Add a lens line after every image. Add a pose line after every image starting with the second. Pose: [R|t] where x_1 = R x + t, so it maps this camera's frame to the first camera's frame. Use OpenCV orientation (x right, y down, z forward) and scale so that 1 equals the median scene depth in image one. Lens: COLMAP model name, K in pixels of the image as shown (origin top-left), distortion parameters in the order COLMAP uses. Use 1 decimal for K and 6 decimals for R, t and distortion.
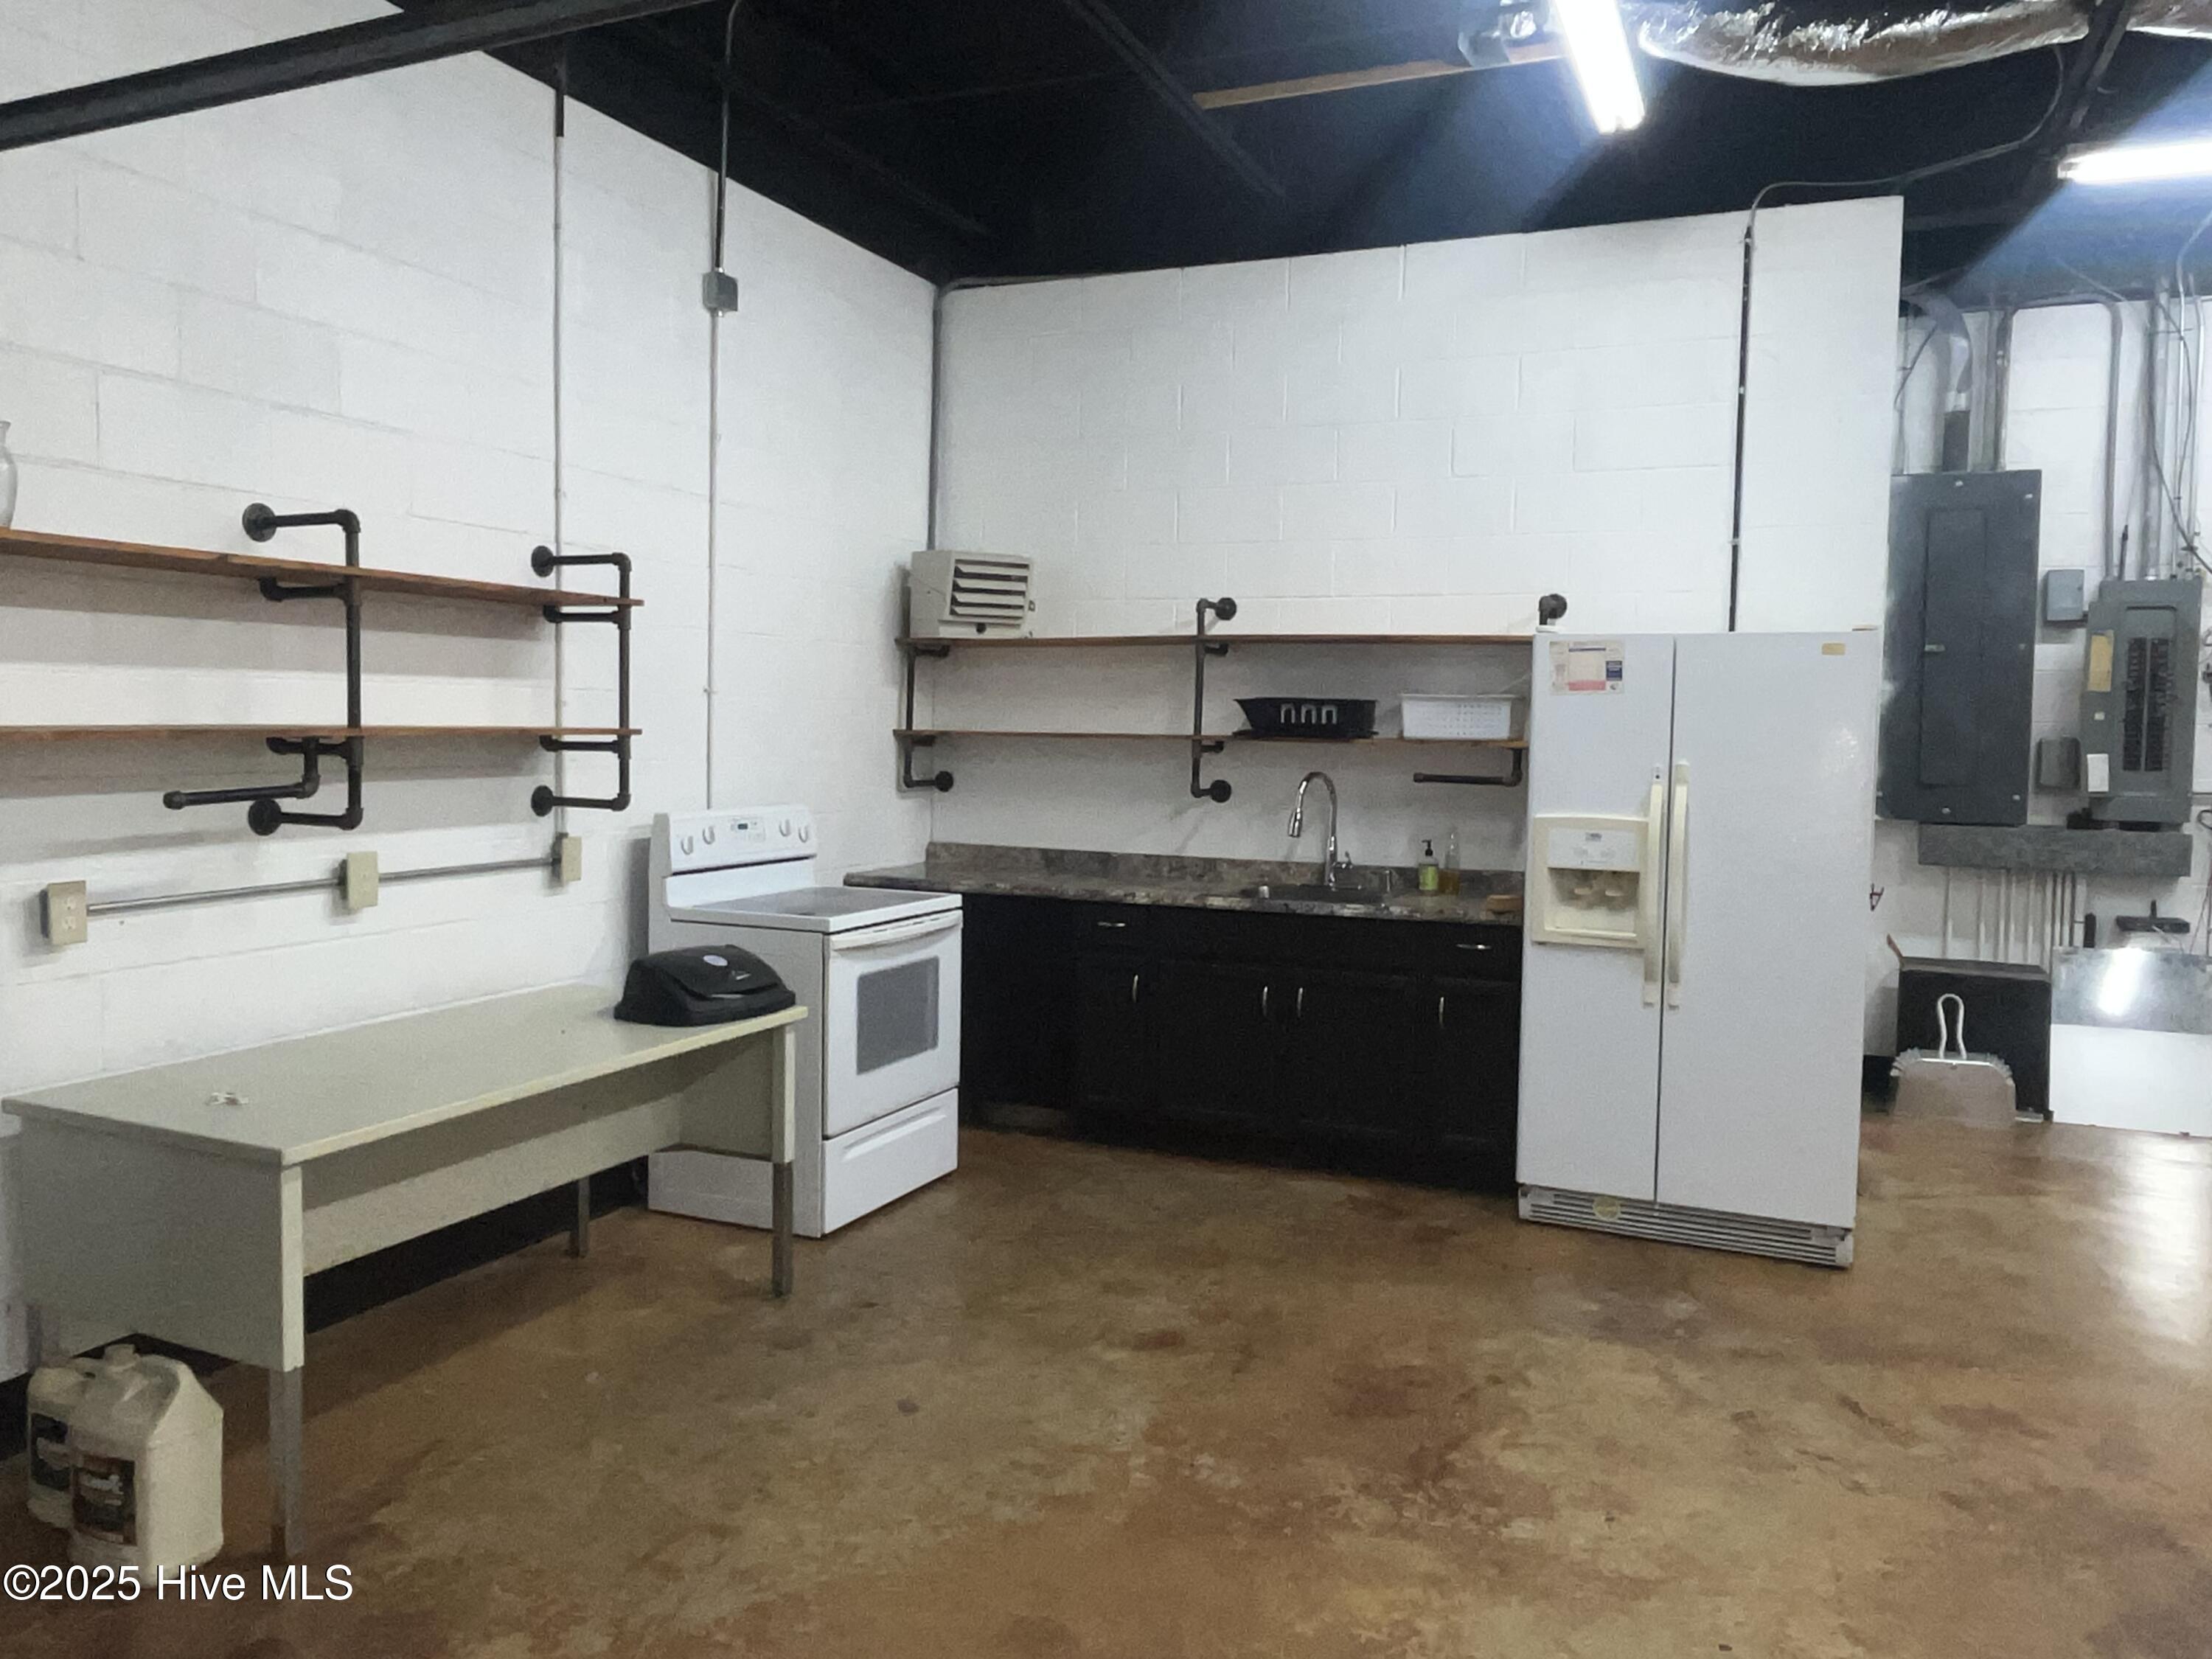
lens RADIAL K [[1608.2, 0, 1102.5], [0, 1608.2, 822.7], [0, 0, 1]] dist [-0.000428, -0.001310]
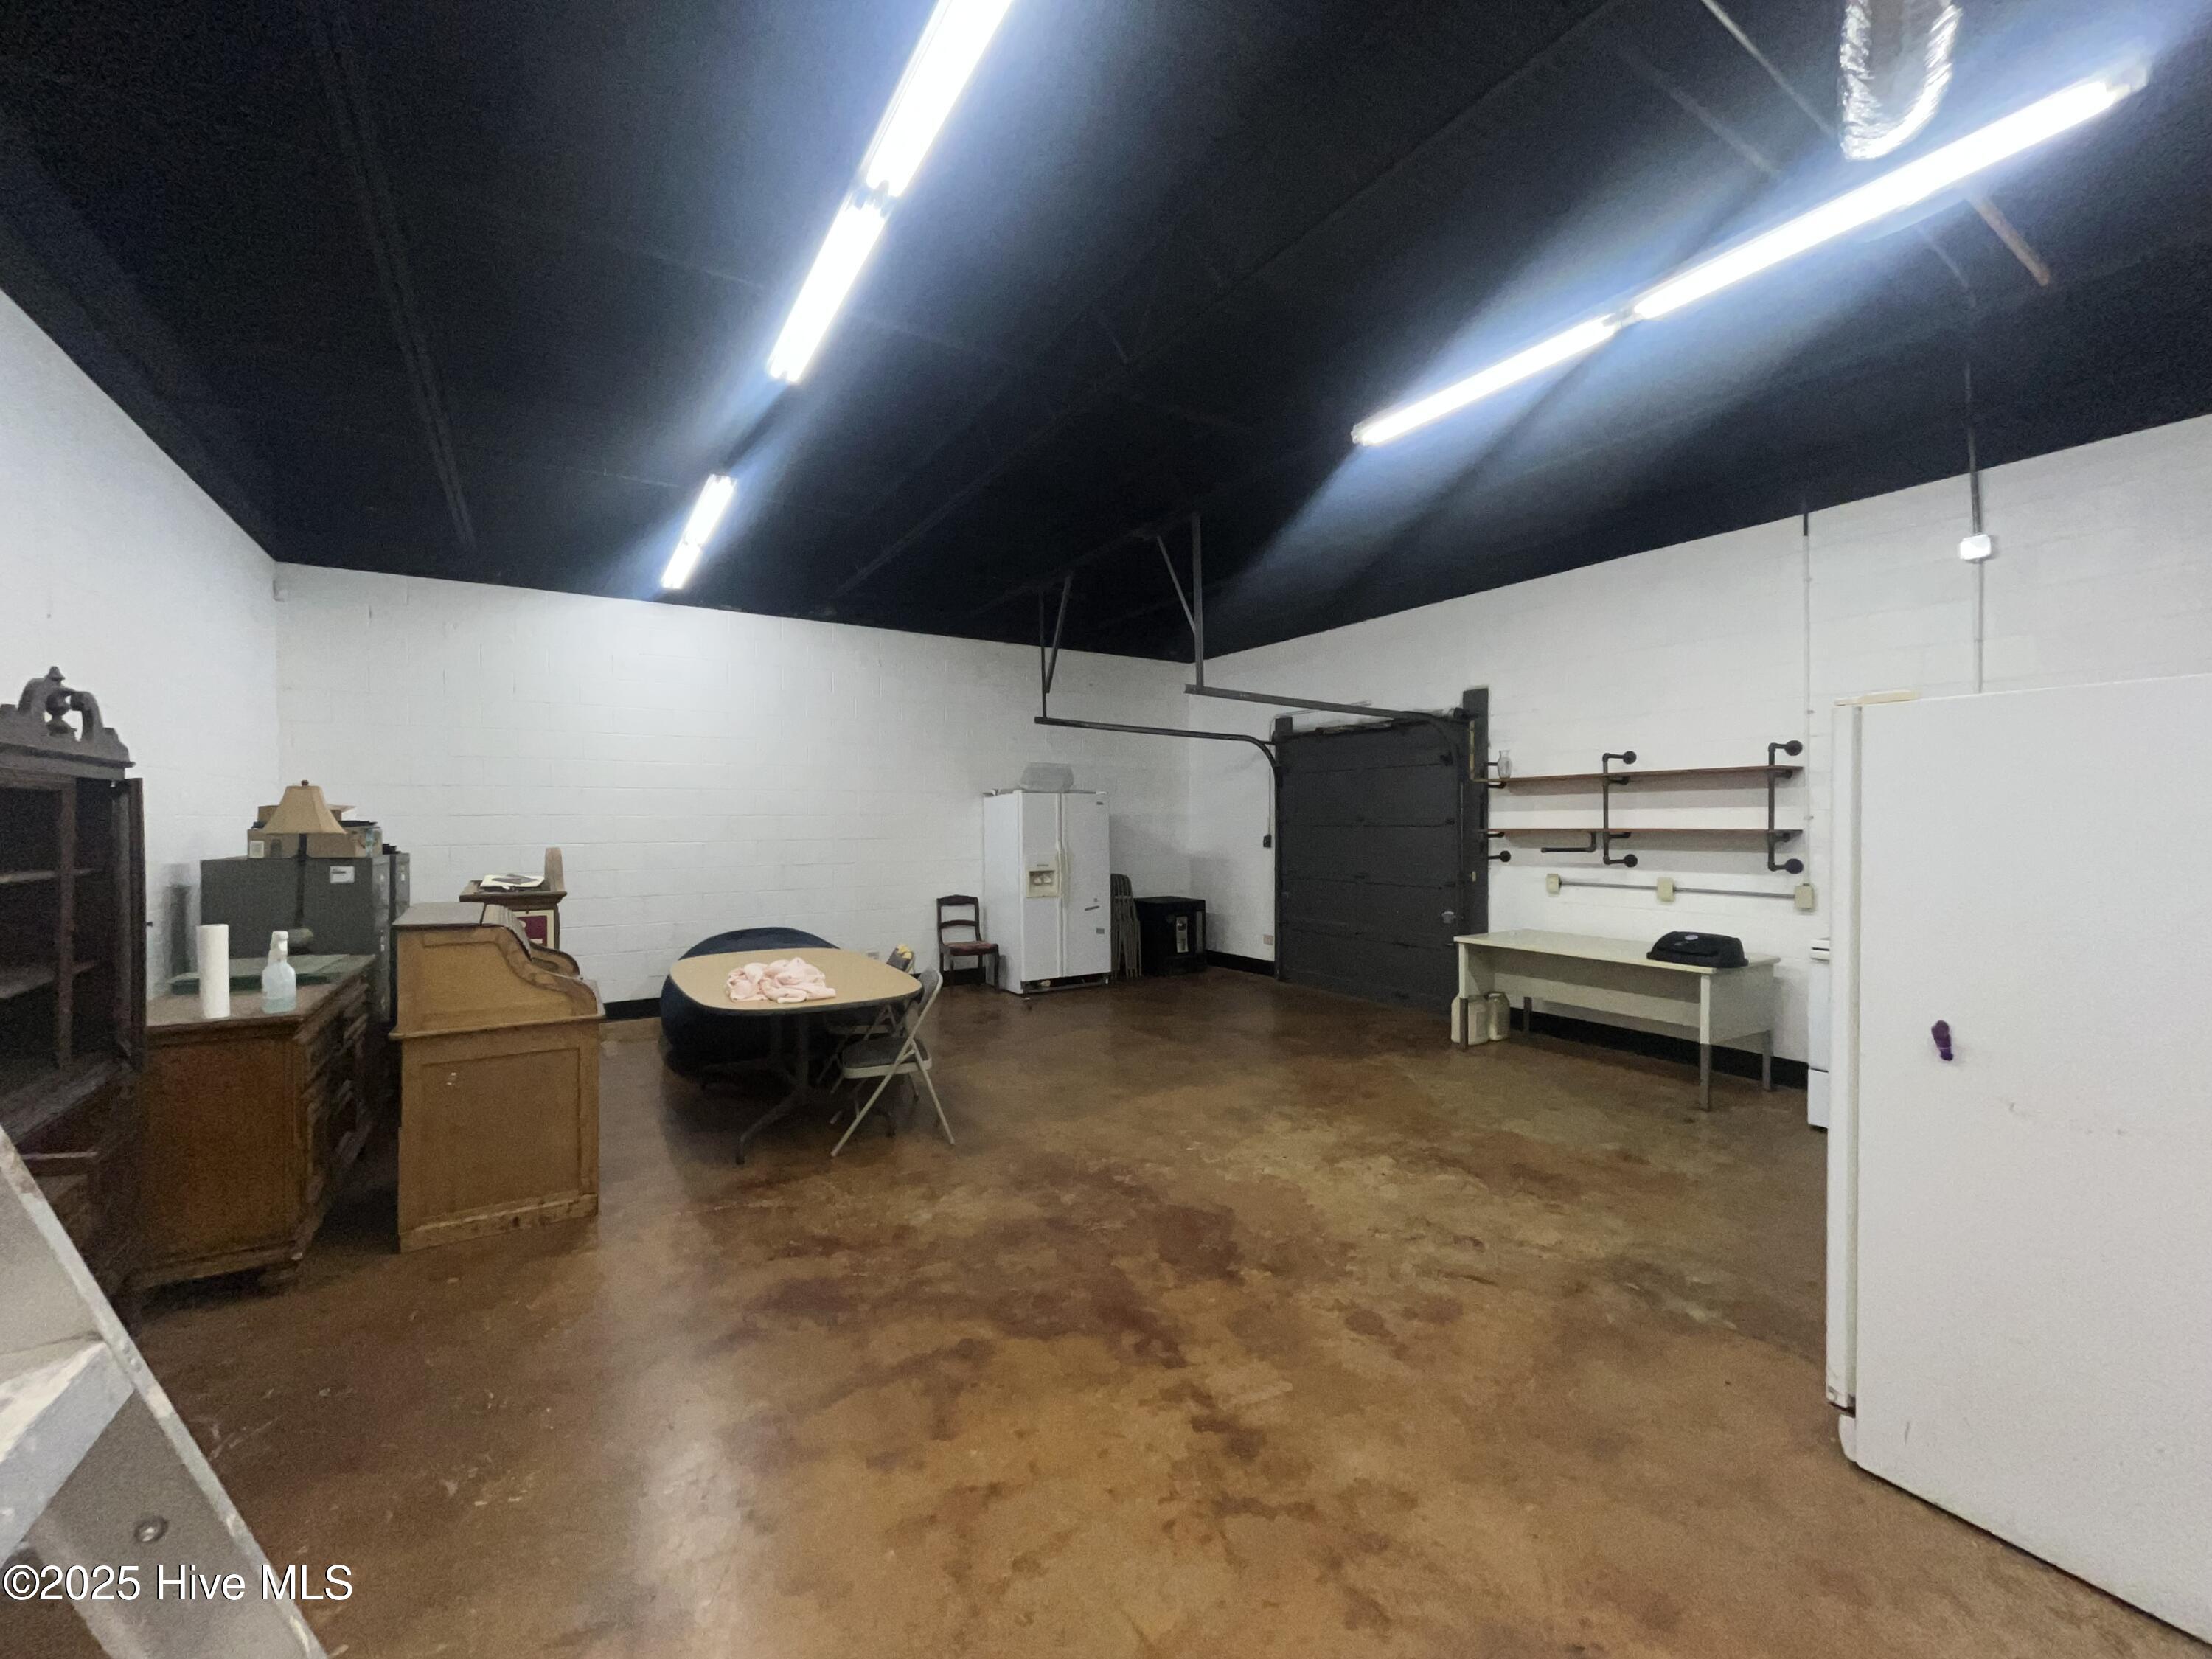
lens RADIAL K [[896.0, 0, 1103.6], [0, 896.0, 823.6], [0, 0, 1]] dist [-0.001277, -0.000176]
pose [[-0.563352, -0.011888, -0.826132, 1.071854], [-0.060709, 0.997789, 0.027041, -0.045436], [0.823984, 0.065387, -0.562828, 0.917641]]
